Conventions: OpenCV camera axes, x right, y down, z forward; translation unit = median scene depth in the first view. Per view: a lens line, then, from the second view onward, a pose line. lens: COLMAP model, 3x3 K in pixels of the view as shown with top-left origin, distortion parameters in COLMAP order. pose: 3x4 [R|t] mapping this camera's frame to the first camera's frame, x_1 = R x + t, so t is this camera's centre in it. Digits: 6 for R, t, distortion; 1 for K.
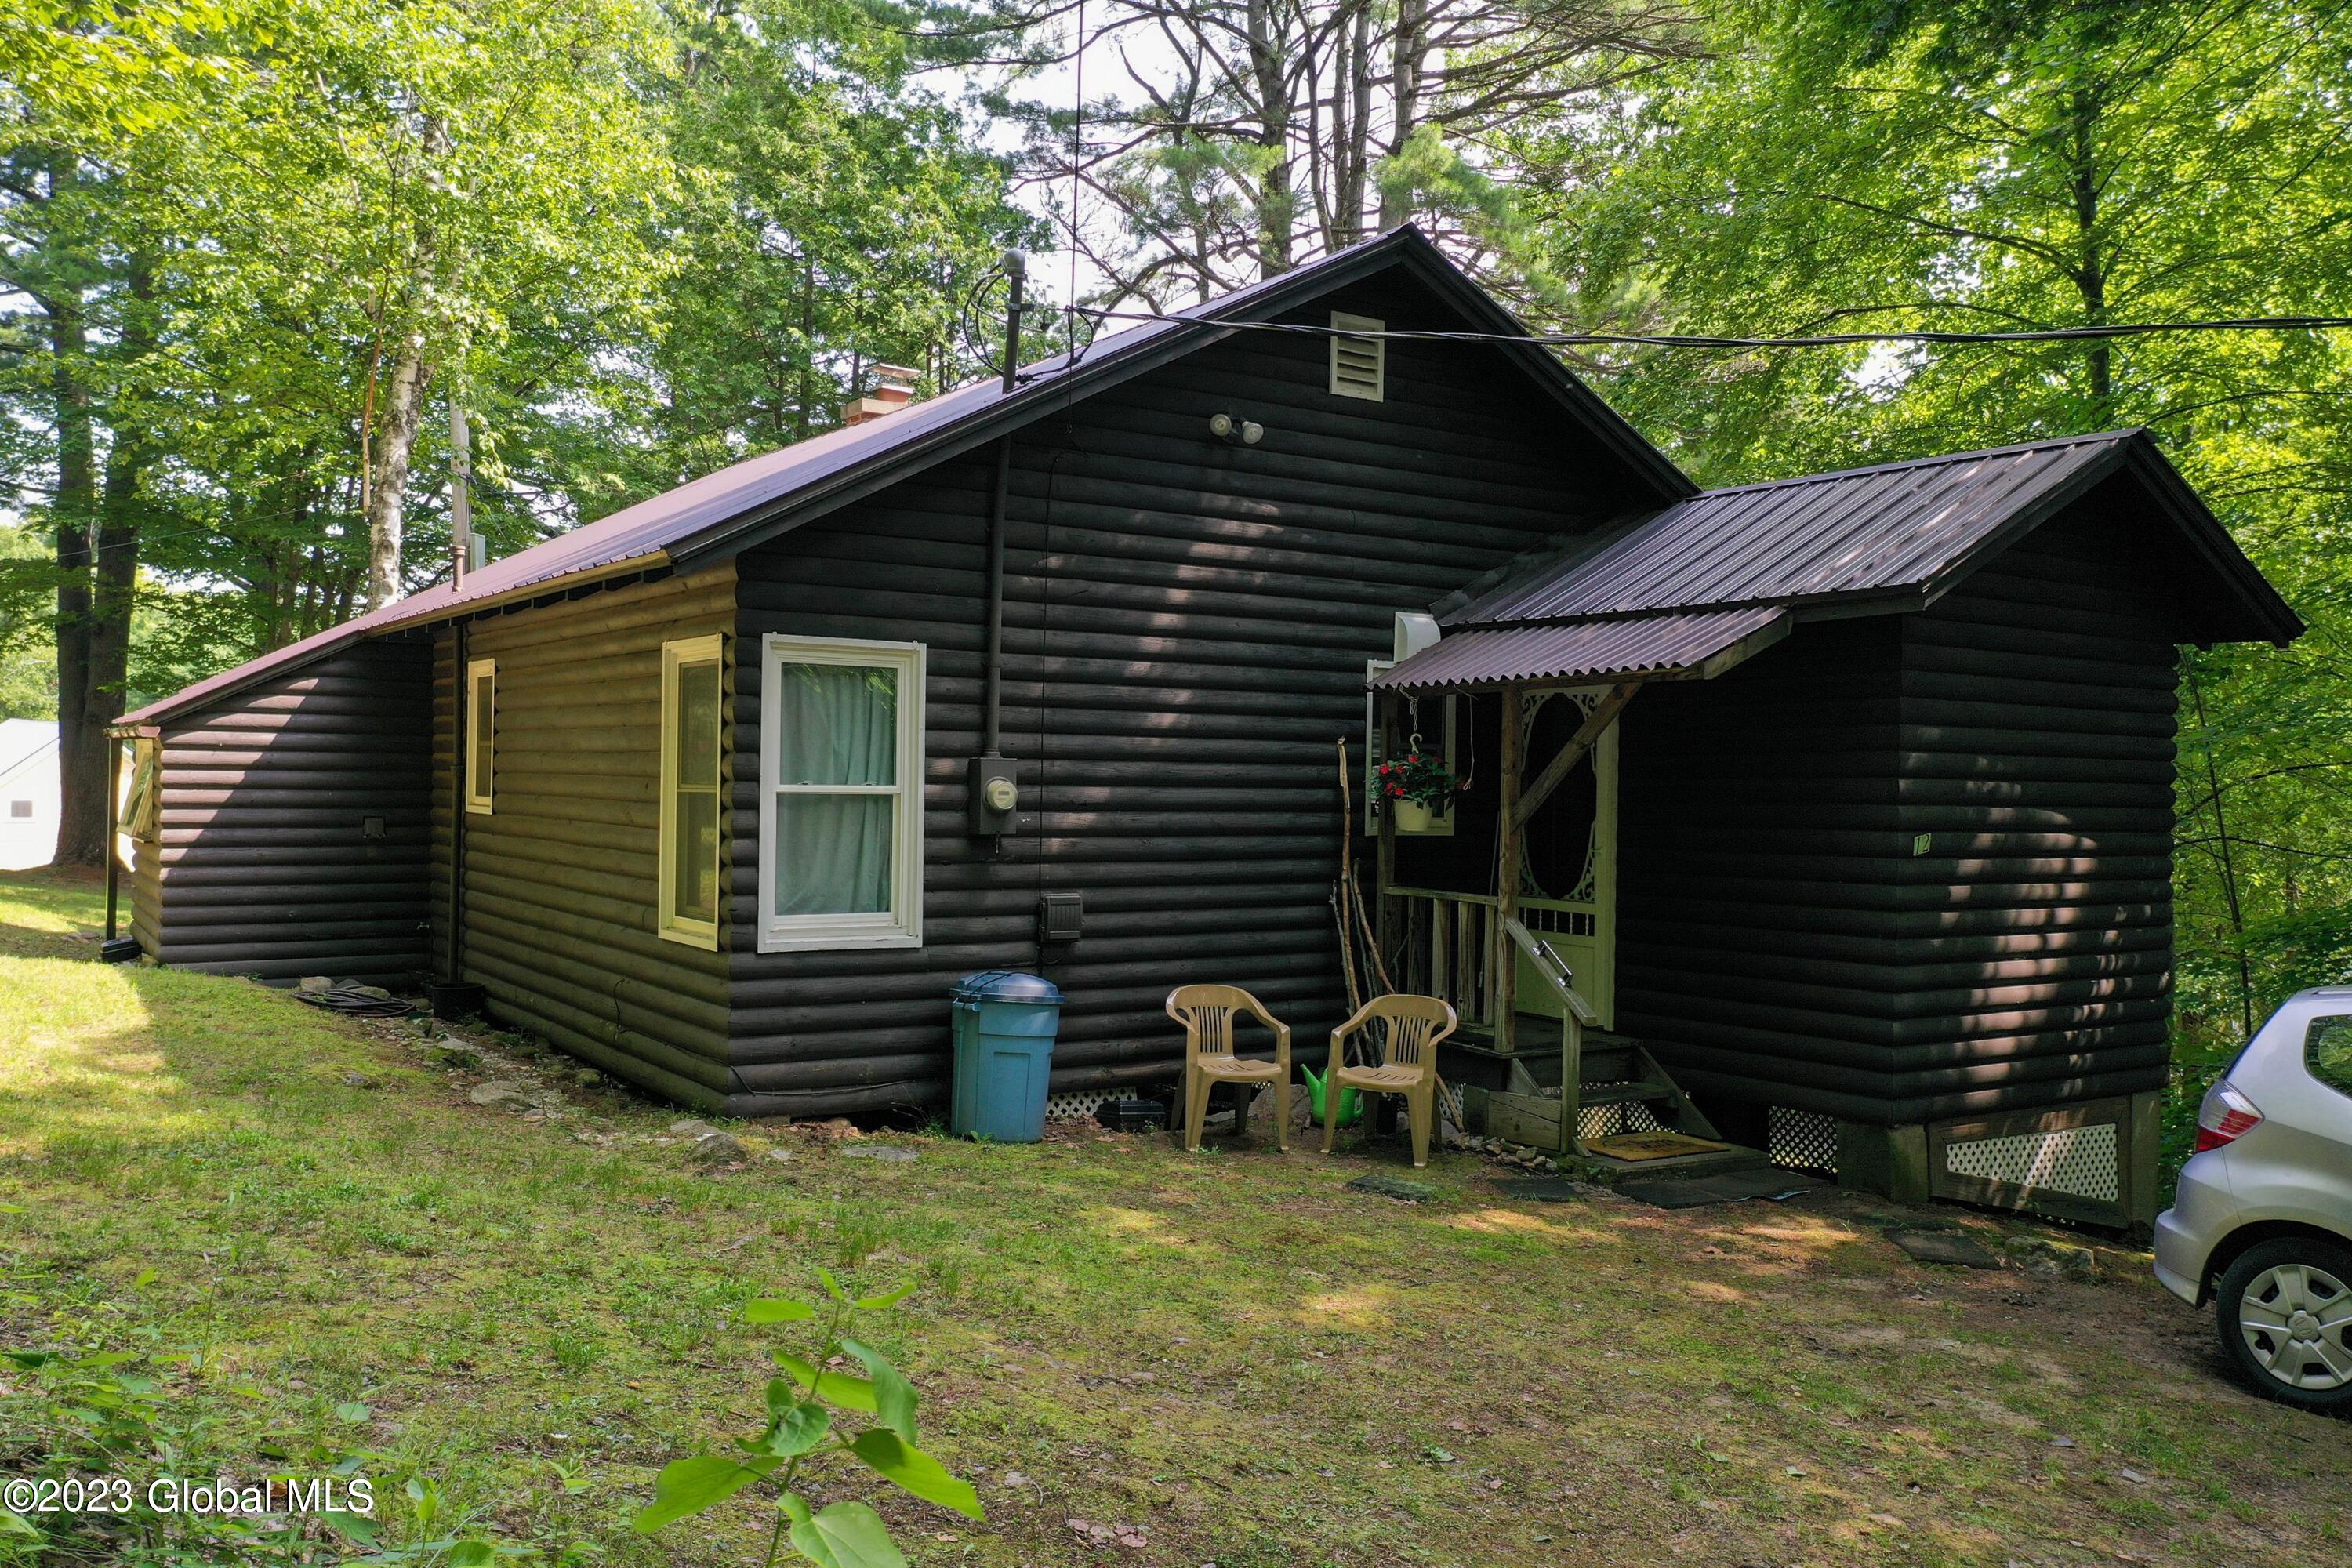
lens RADIAL K [[1867.3, 0, 1184.3], [0, 1867.3, 798.6], [0, 0, 1]] dist [0.001692, -0.001874]
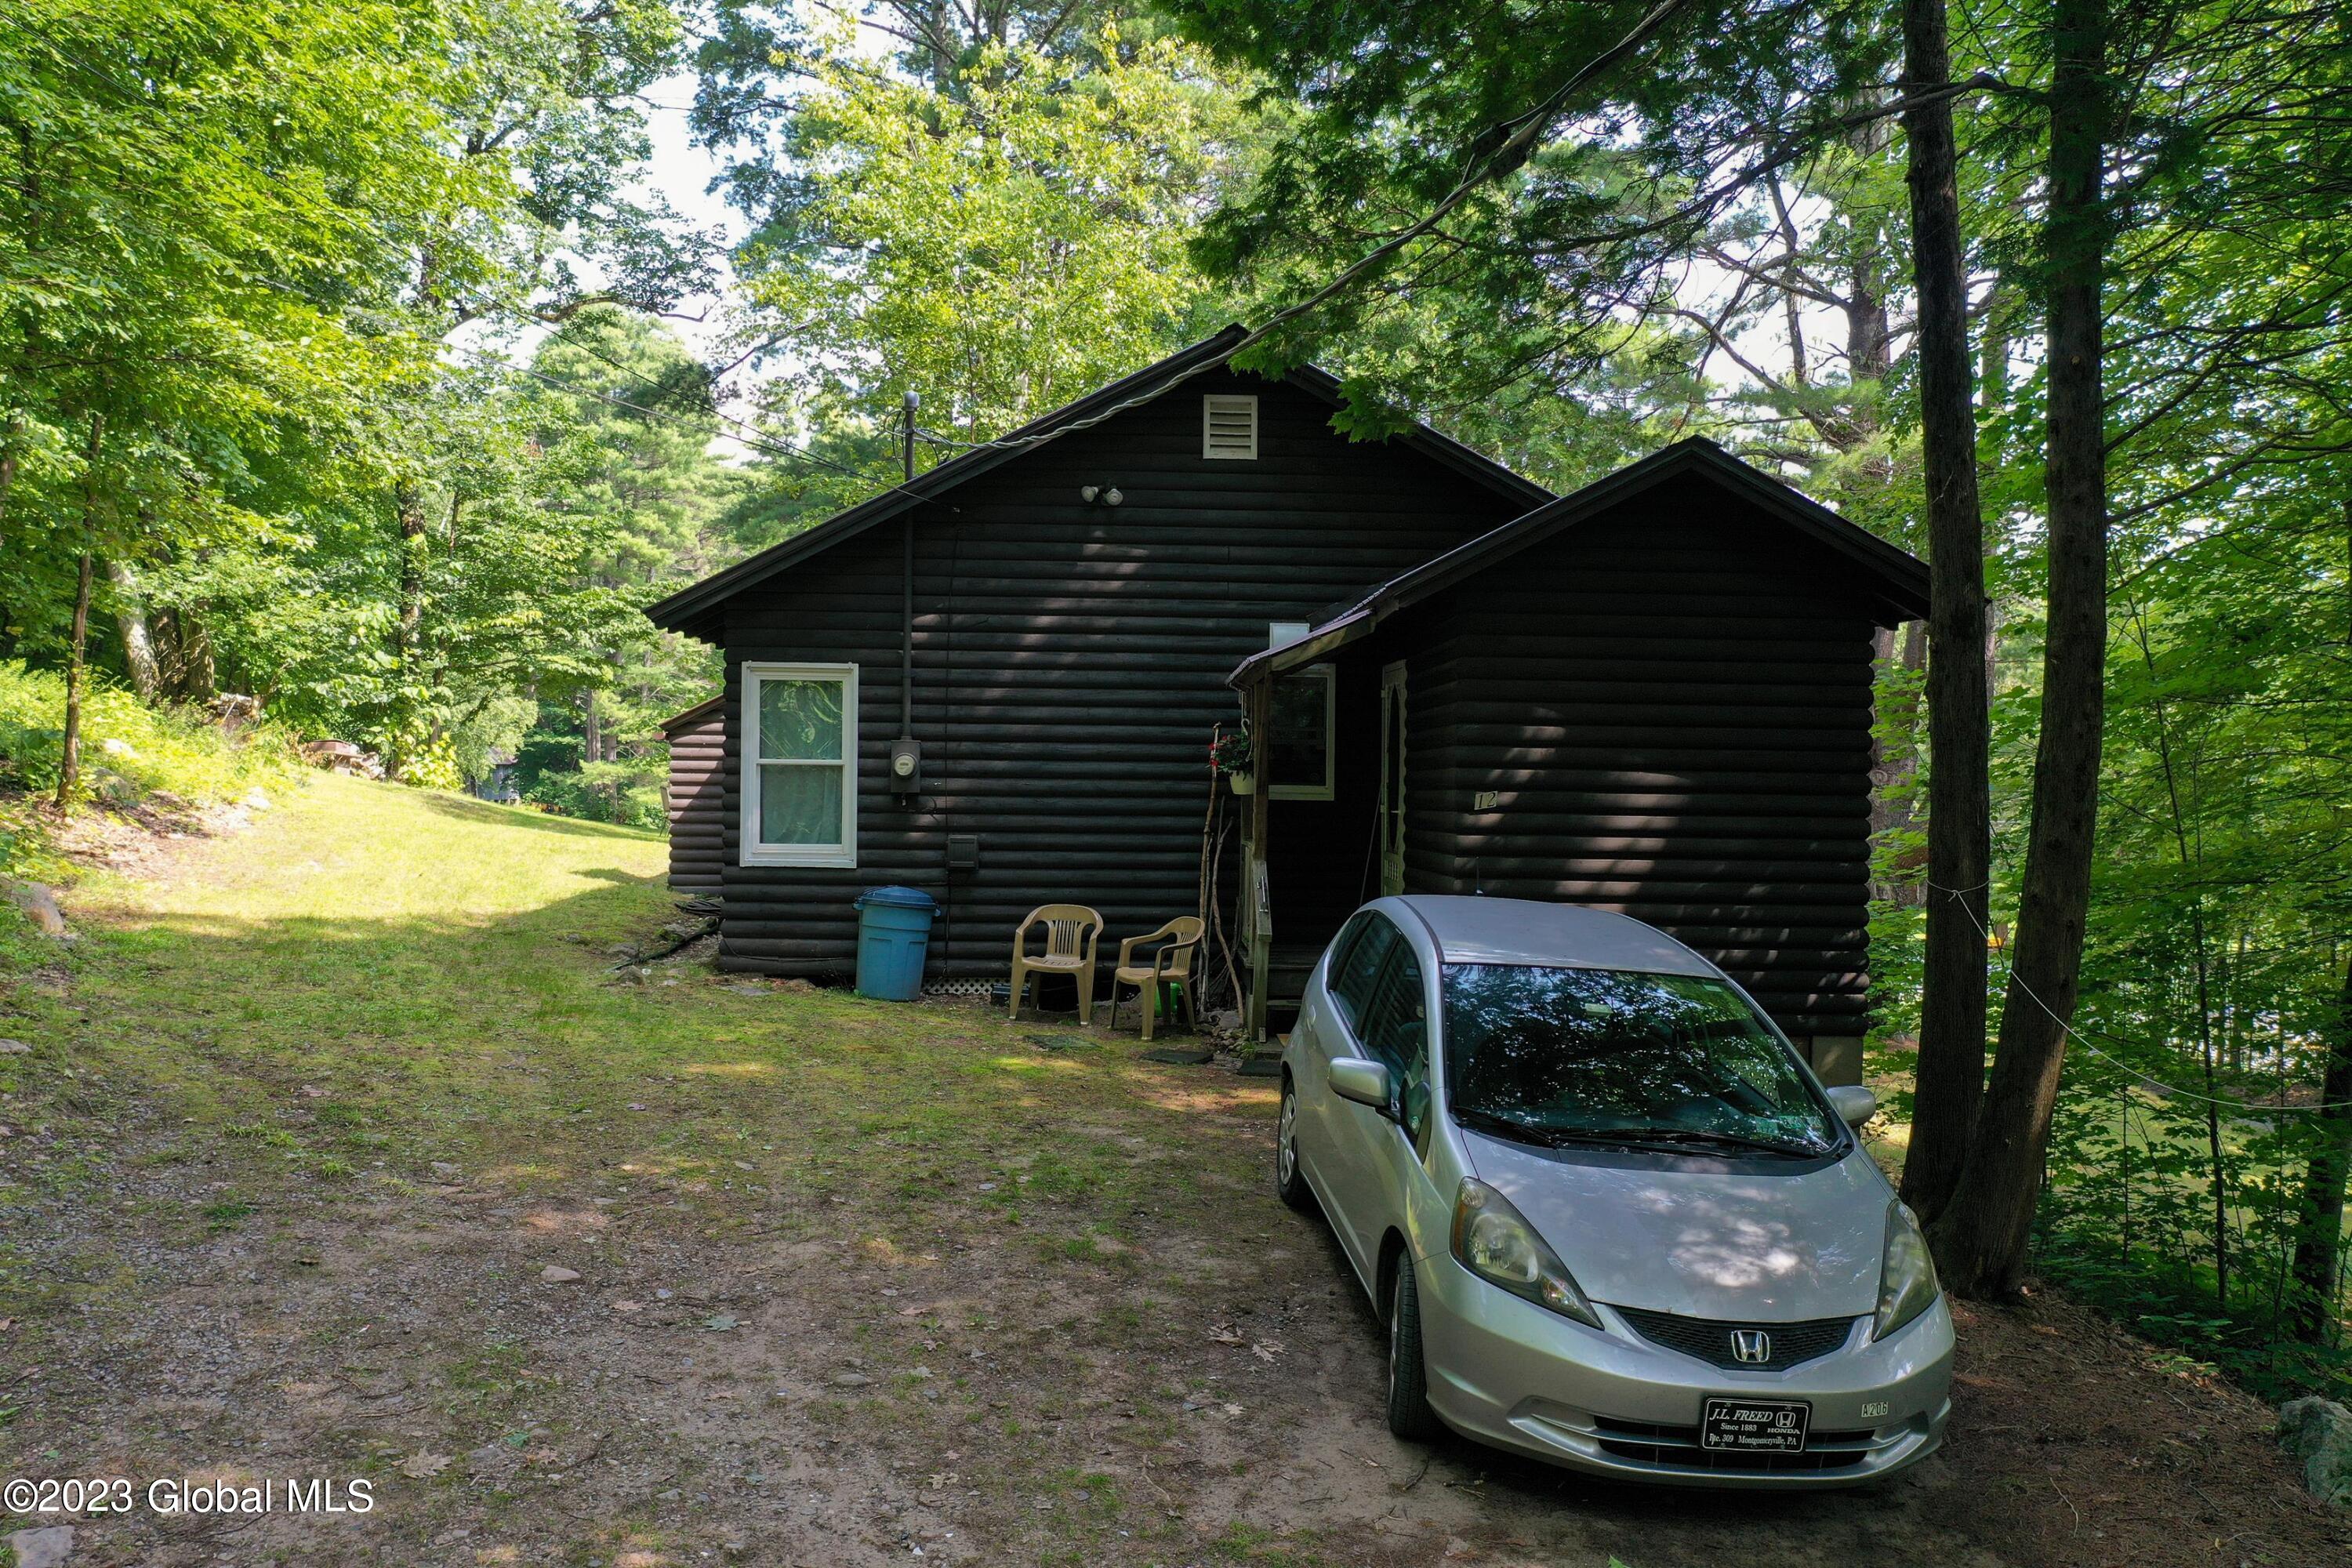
lens RADIAL K [[1867.3, 0, 1171.6], [0, 1867.3, 773.7], [0, 0, 1]] dist [0.001692, -0.001874]
pose [[0.846583, -0.004893, -0.532234, 0.841622], [-0.006106, 0.999803, -0.018905, 0.030217], [0.532222, 0.019255, 0.846386, -0.118814]]
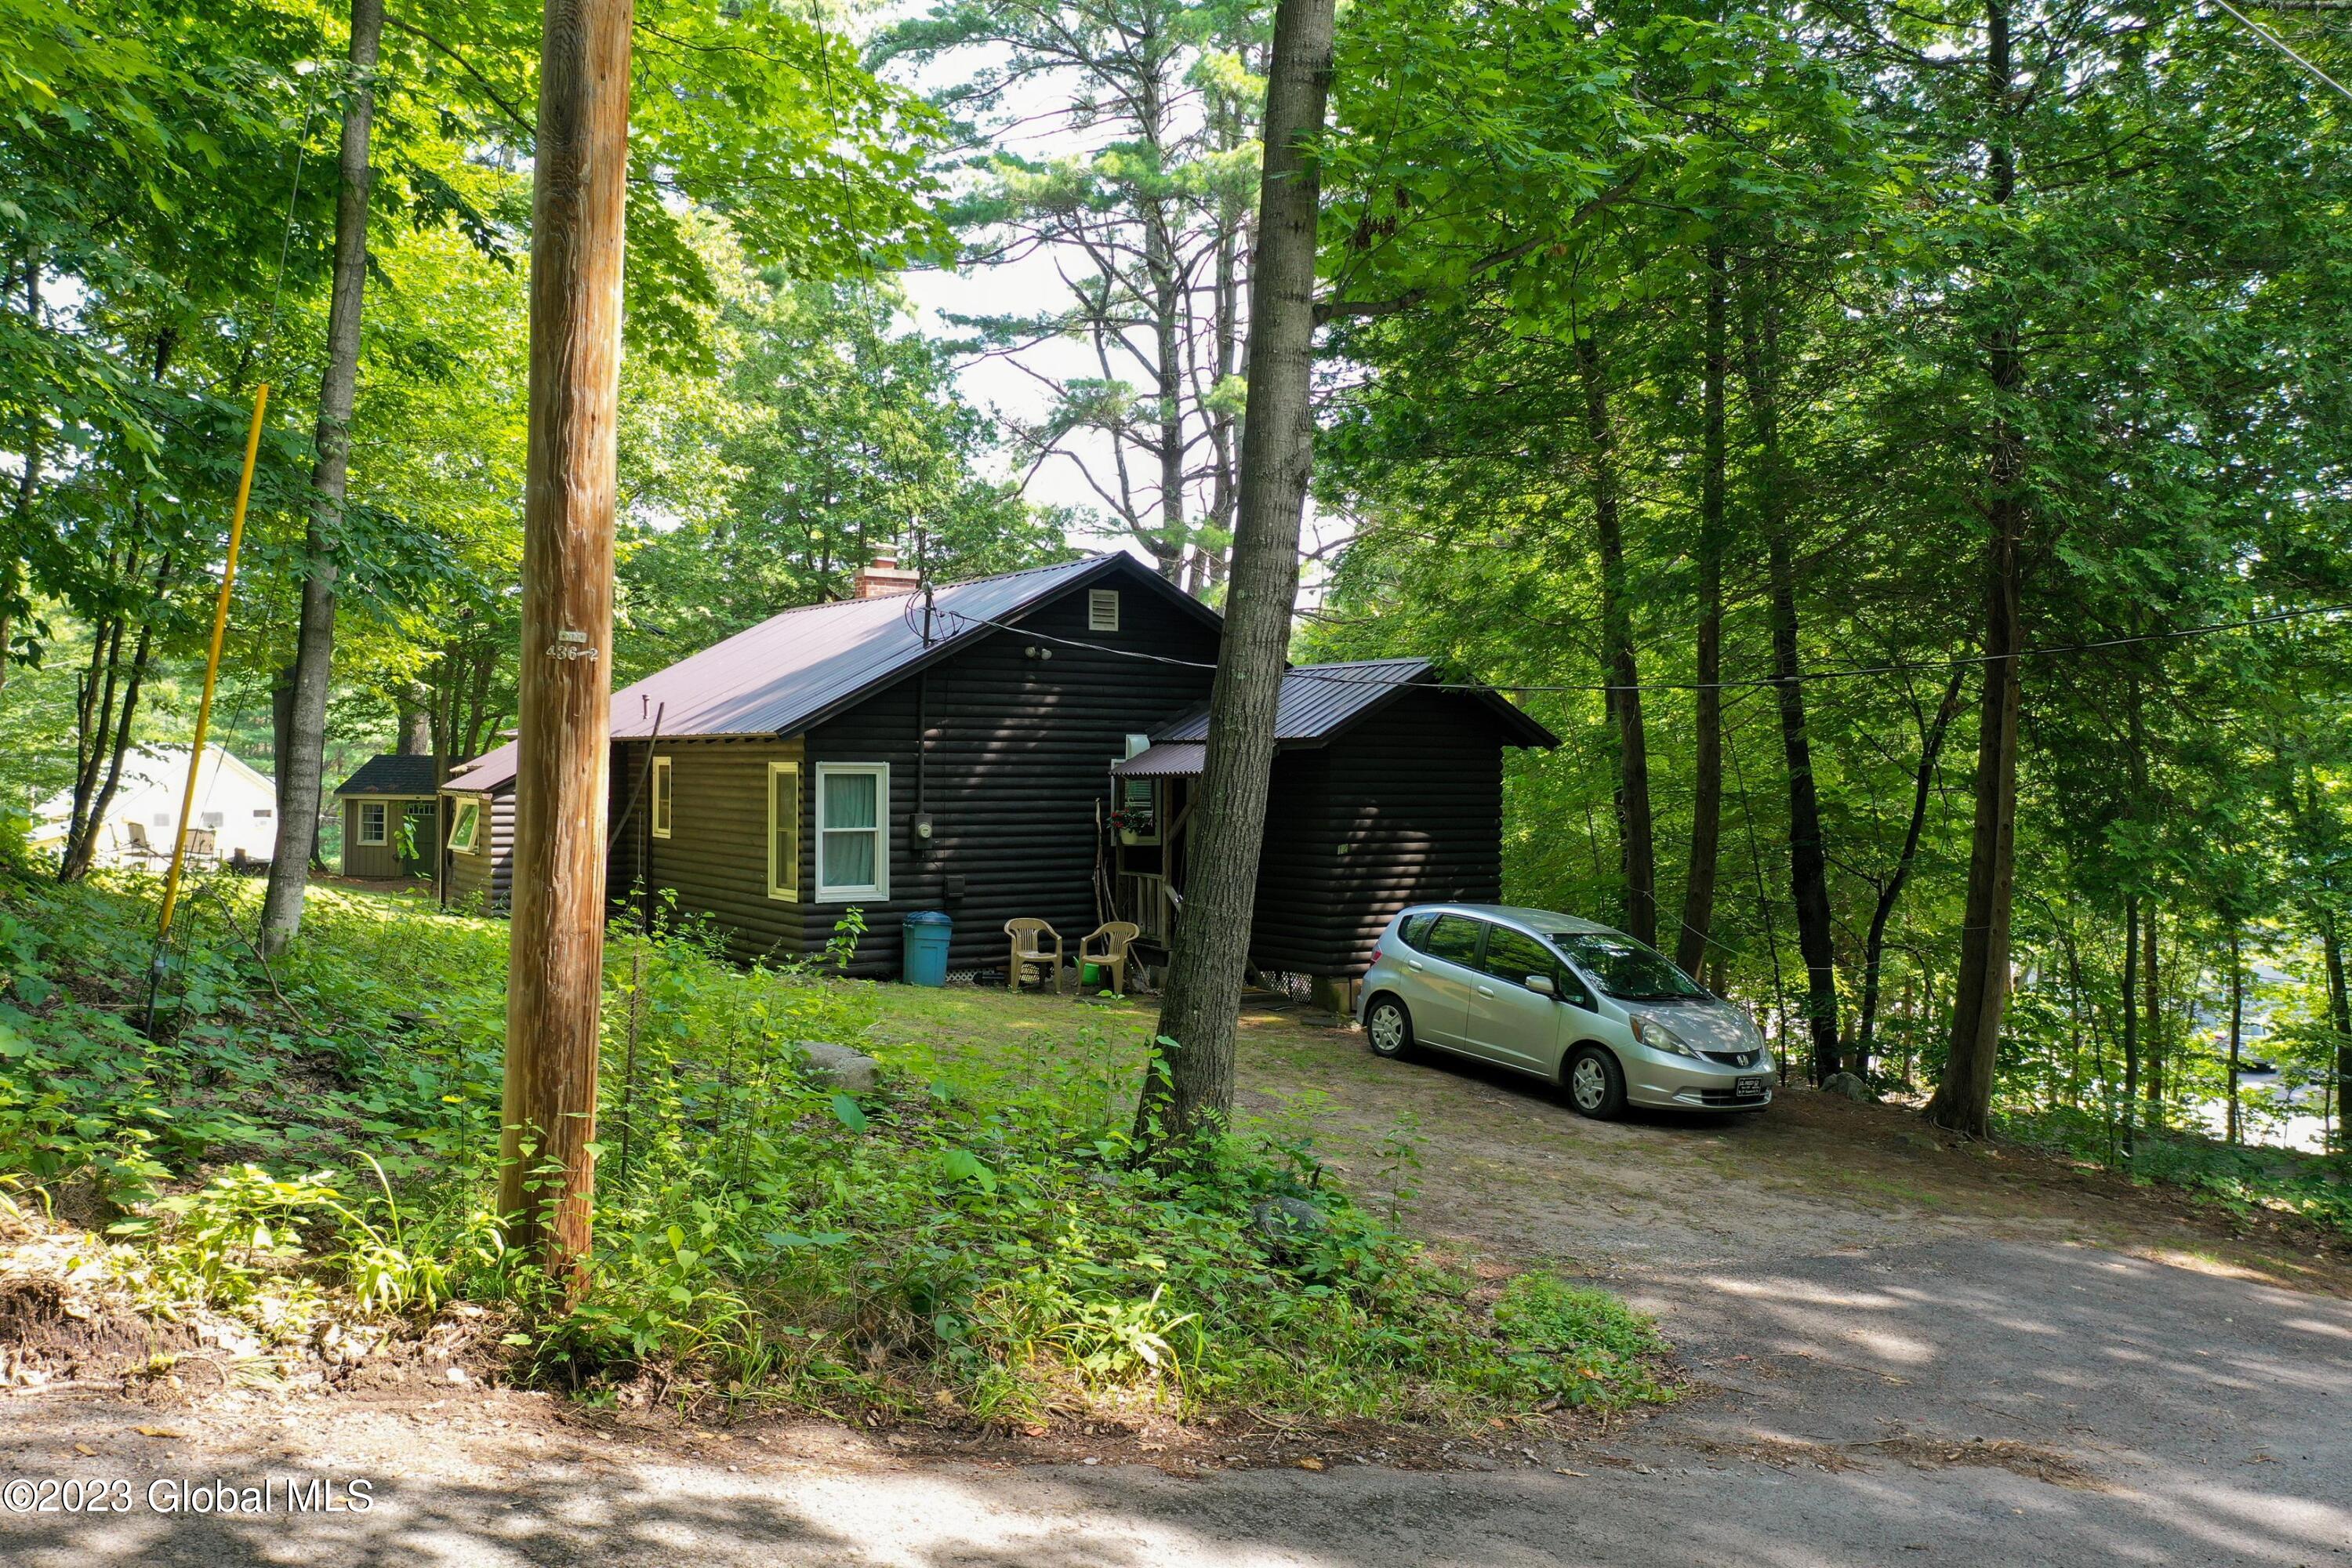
lens RADIAL K [[1867.3, 0, 1176.0], [0, 1867.3, 776.4], [0, 0, 1]] dist [0.001692, -0.001874]
pose [[0.999850, -0.010884, -0.013477, 0.223121], [0.010794, 0.999919, -0.006697, -0.047132], [0.013549, 0.006551, 0.999887, -1.164766]]
